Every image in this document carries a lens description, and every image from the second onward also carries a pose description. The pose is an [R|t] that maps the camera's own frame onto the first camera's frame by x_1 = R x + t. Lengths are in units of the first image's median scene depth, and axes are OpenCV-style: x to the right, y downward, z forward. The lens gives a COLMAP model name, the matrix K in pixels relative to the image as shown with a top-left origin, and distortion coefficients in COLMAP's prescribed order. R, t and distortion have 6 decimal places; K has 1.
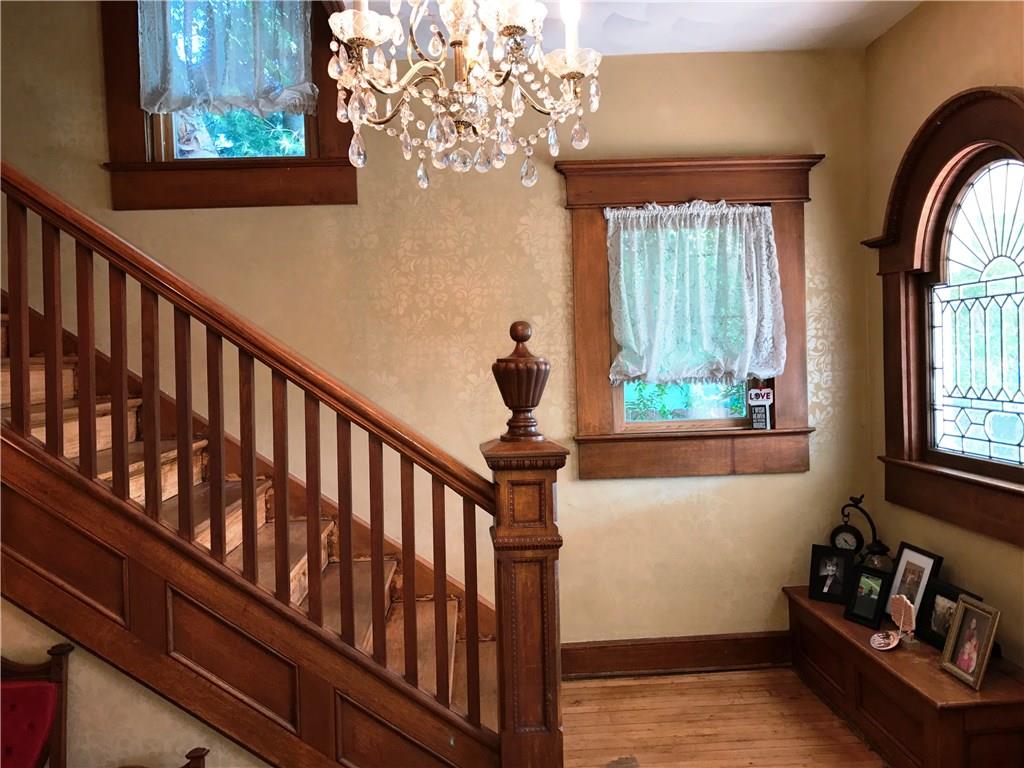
lens RADIAL K [[846.3, 0, 512.2], [0, 846.3, 377.0], [0, 0, 1]] dist [0.047129, 0.000121]
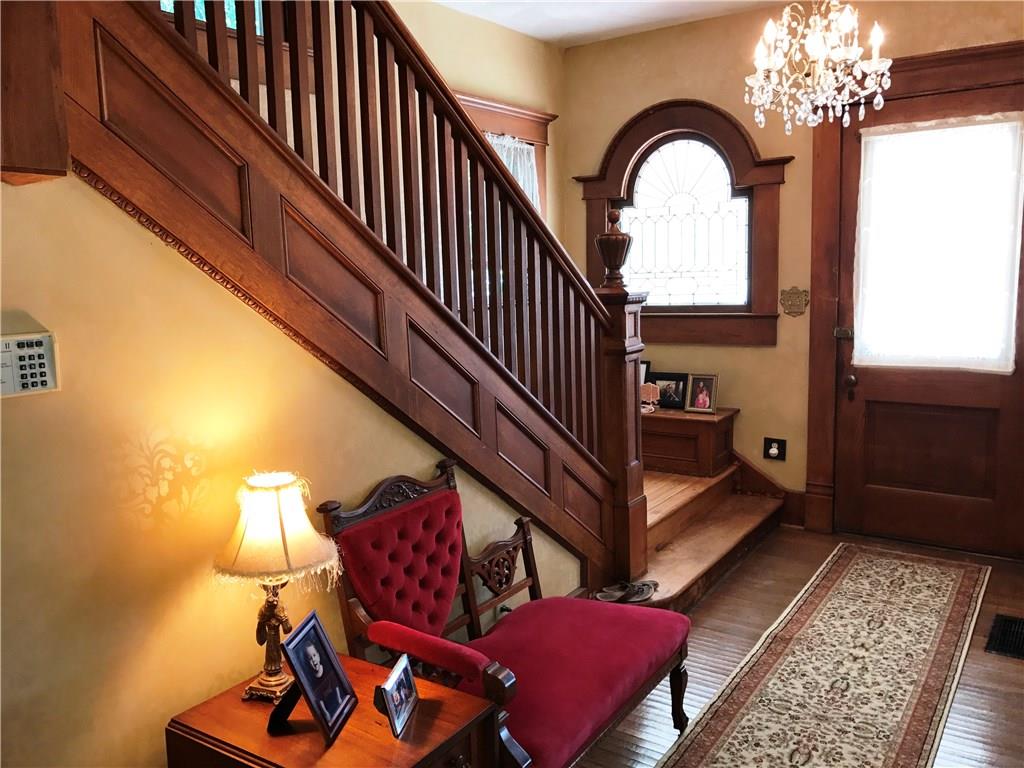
lens RADIAL K [[846.3, 0, 512.2], [0, 846.3, 377.0], [0, 0, 1]] dist [0.047129, 0.000121]
pose [[0.594476, -0.090615, 0.798991, -1.048411], [0.028076, 0.995363, 0.091997, 0.067710], [-0.803623, -0.032257, 0.594264, 0.170414]]
